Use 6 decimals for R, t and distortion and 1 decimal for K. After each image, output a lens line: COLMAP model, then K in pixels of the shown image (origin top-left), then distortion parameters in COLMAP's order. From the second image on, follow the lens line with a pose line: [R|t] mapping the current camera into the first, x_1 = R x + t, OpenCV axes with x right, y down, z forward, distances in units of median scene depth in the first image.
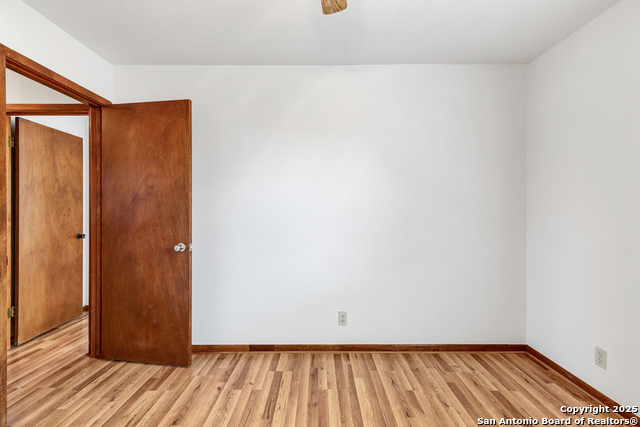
lens RADIAL K [[299.3, 0, 320.0], [0, 299.3, 213.5], [0, 0, 1]] dist [0.001208, 0.000196]
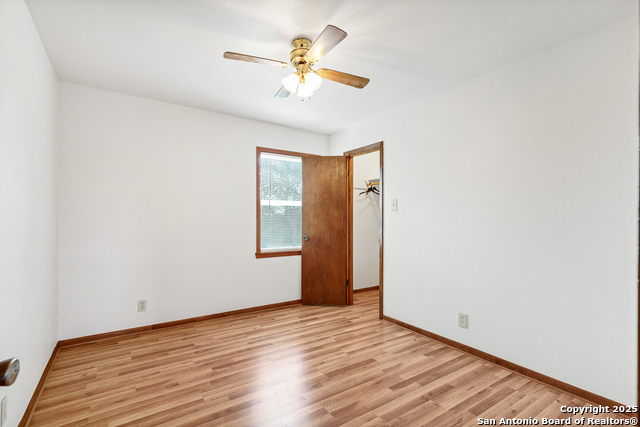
lens RADIAL K [[299.3, 0, 320.0], [0, 299.3, 213.5], [0, 0, 1]] dist [0.001208, 0.000196]
pose [[-0.565705, 0.004489, 0.824595, -0.908308], [0.002524, 0.999990, -0.003712, -0.012948], [-0.824604, -0.000019, -0.565711, 1.051774]]
